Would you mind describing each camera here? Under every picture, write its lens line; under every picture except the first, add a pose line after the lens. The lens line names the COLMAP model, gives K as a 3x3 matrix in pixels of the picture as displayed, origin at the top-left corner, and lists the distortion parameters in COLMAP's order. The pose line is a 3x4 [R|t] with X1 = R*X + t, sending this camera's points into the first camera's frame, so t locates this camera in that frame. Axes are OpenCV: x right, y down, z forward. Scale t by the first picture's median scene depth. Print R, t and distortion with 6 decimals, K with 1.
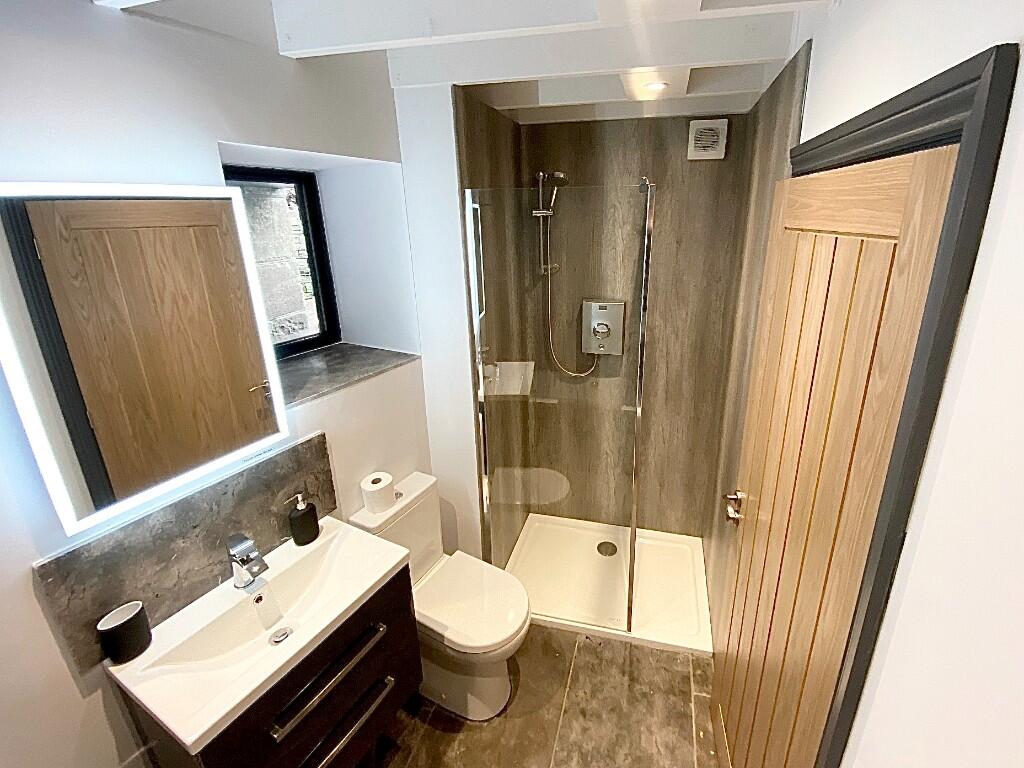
lens RADIAL K [[447.5, 0, 547.9], [0, 447.5, 347.5], [0, 0, 1]] dist [-0.035646, -0.000568]
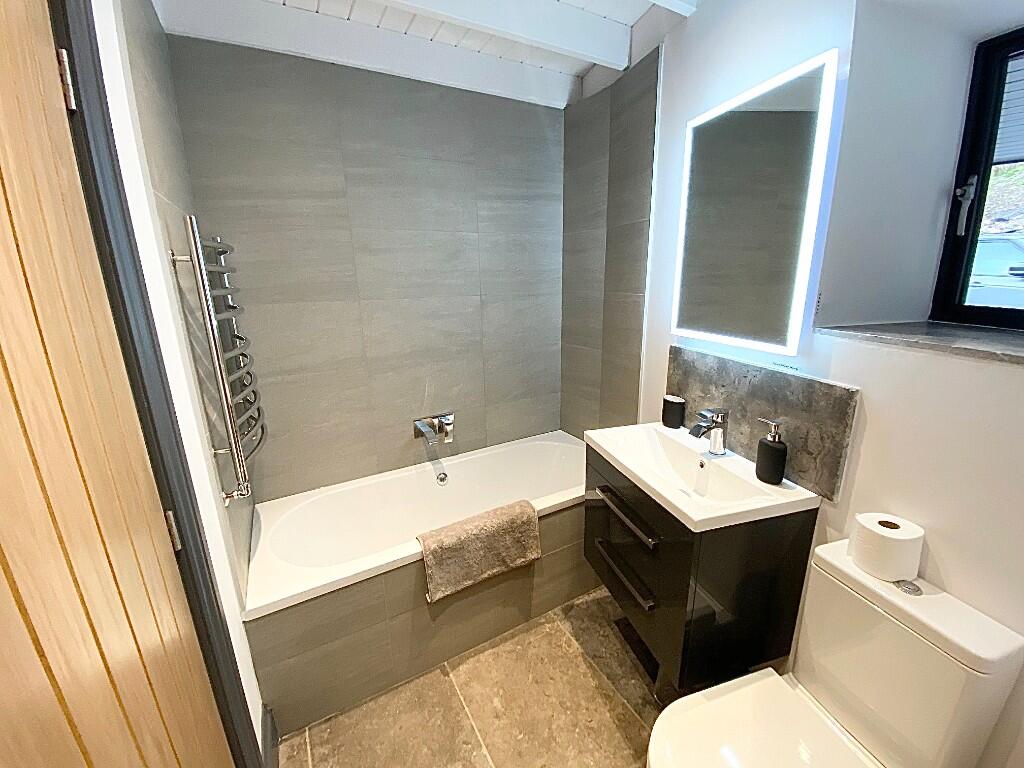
lens RADIAL K [[409.8, 0, 512.0], [0, 409.8, 384.0], [0, 0, 1]] dist [-0.029071, -0.000179]
pose [[-0.741325, 0.189064, -0.643966, 0.312580], [-0.161734, 0.880900, 0.444812, -0.014523], [0.651367, 0.433902, -0.622455, 1.034338]]
